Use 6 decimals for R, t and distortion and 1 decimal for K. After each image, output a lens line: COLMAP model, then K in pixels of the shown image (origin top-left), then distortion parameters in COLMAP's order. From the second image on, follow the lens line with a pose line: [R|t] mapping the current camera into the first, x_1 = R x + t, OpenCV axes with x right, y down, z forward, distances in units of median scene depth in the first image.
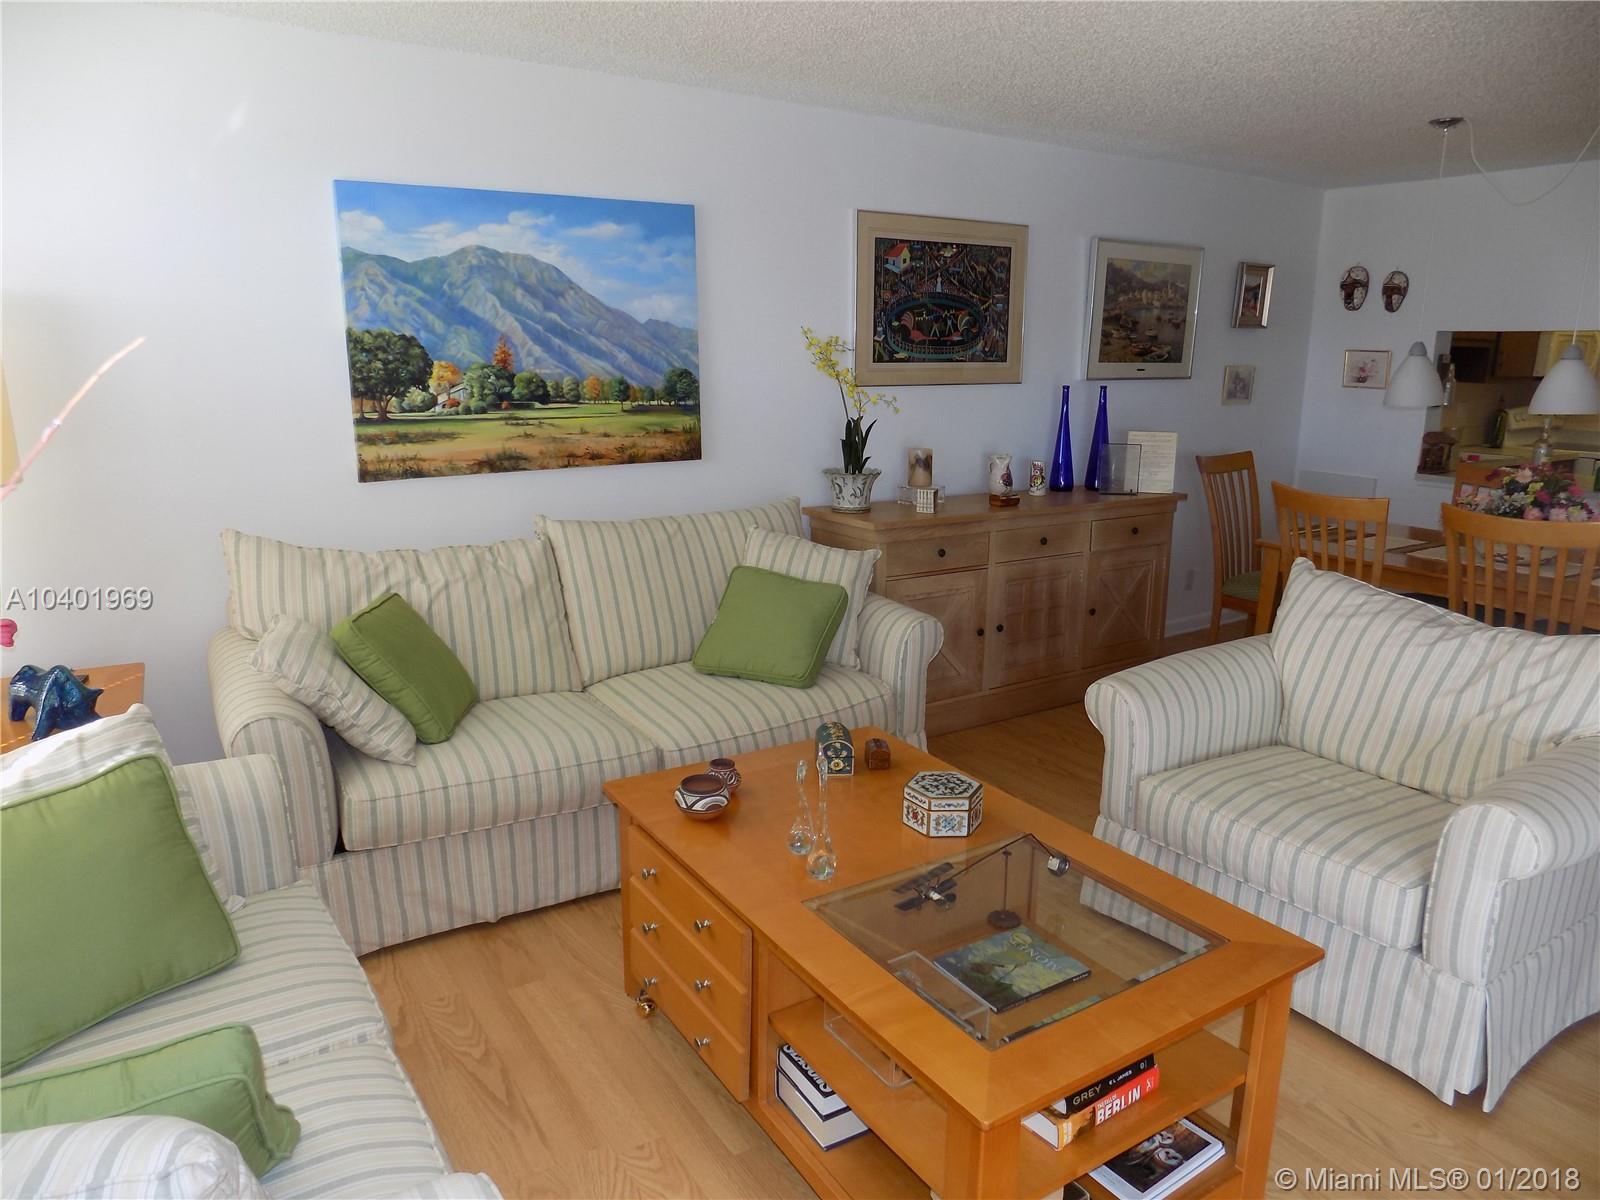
lens RADIAL K [[1089.3, 0, 799.7], [0, 1089.3, 610.5], [0, 0, 1]] dist [0.020601, 0.033330]
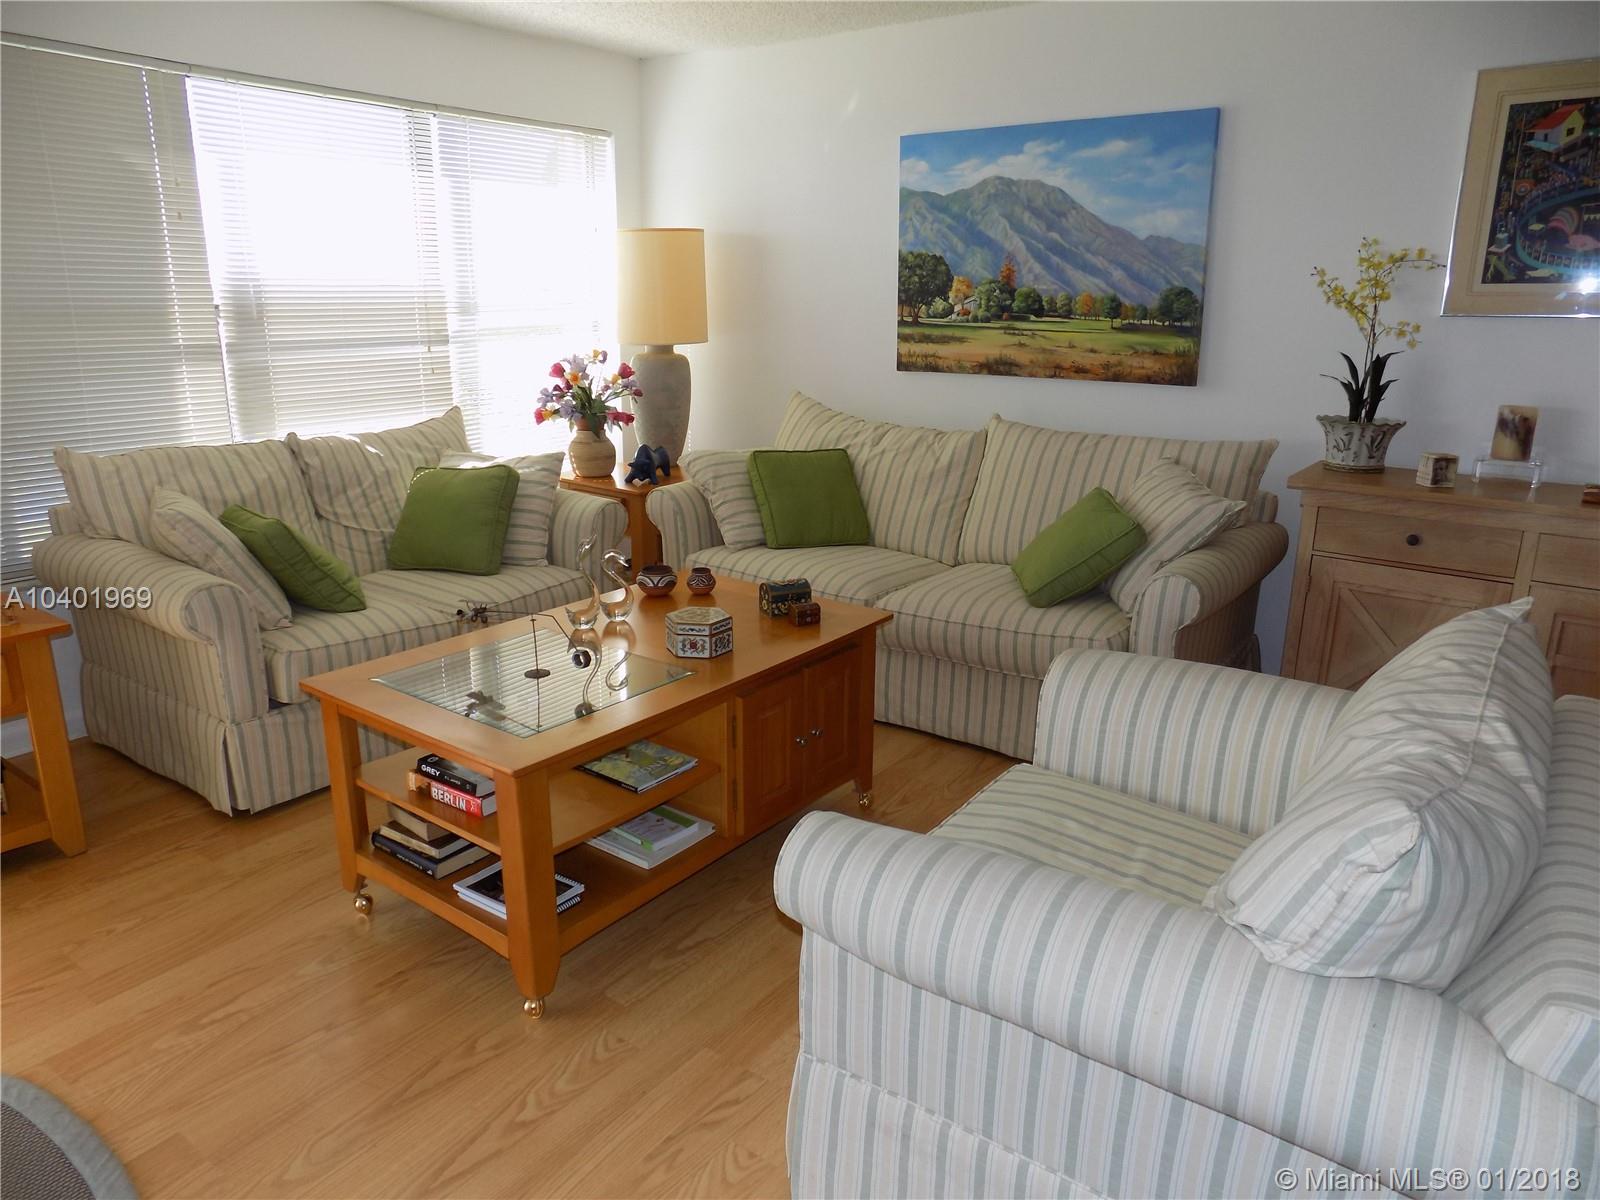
lens RADIAL K [[1089.3, 0, 794.8], [0, 1089.3, 603.5], [0, 0, 1]] dist [0.020601, 0.033330]
pose [[0.372875, 0.269110, -0.888000, 0.750292], [-0.230156, 0.953935, 0.192448, -0.070199], [0.898884, 0.132619, 0.417636, 0.362191]]
